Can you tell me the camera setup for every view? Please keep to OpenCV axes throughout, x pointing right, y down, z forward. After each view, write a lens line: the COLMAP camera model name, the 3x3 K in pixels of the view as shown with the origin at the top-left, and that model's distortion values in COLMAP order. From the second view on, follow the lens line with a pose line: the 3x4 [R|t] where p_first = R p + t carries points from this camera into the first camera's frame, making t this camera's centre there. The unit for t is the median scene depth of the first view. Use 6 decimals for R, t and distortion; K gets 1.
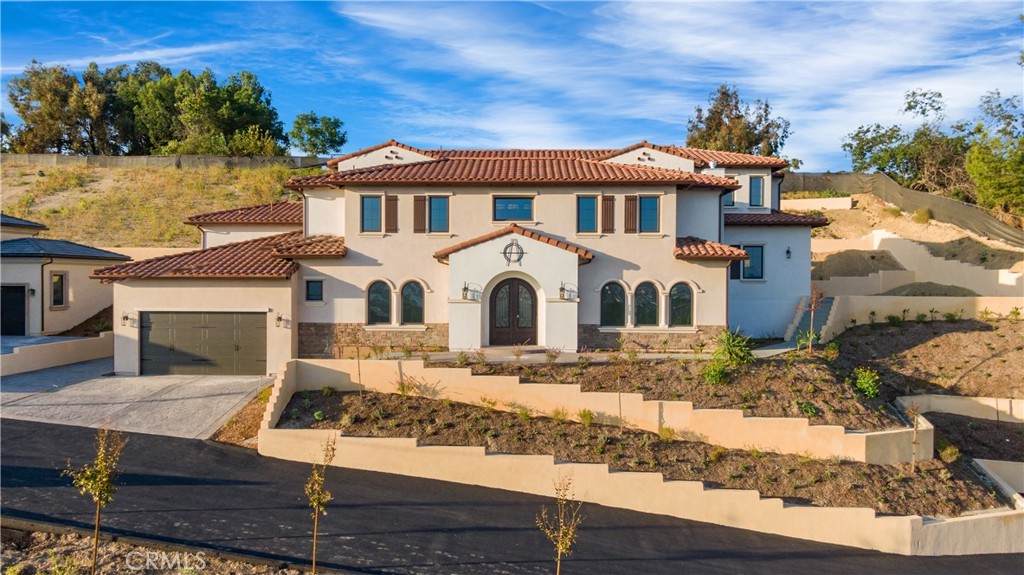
lens RADIAL K [[739.5, 0, 497.9], [0, 739.5, 284.1], [0, 0, 1]] dist [0.008437, -0.003046]
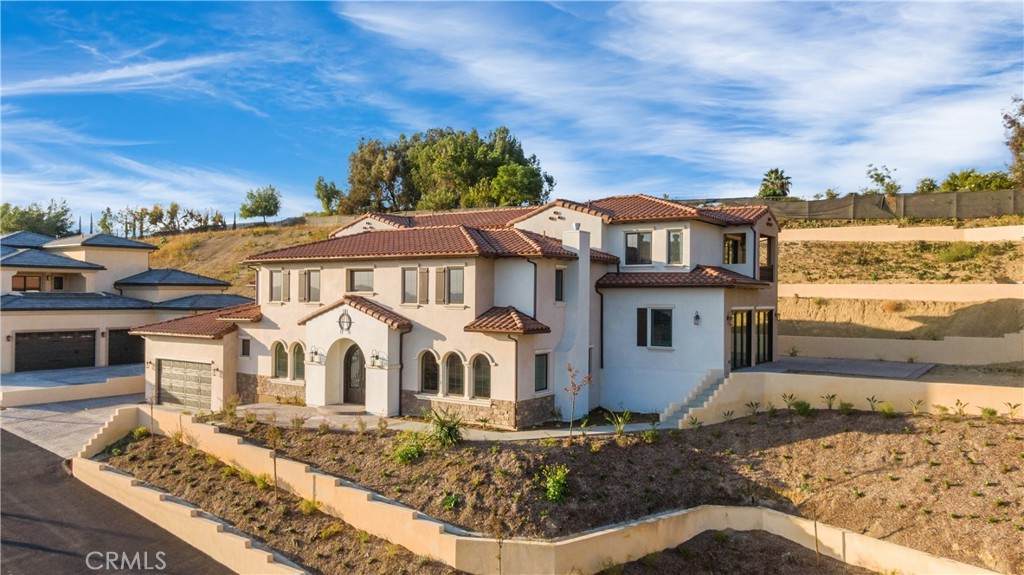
lens RADIAL K [[739.5, 0, 497.9], [0, 739.5, 284.1], [0, 0, 1]] dist [0.008437, -0.003046]
pose [[0.842258, -0.007408, -0.539023, 0.787901], [-0.006119, 0.999710, -0.023302, -0.072218], [0.539039, 0.022925, 0.841968, 0.176949]]
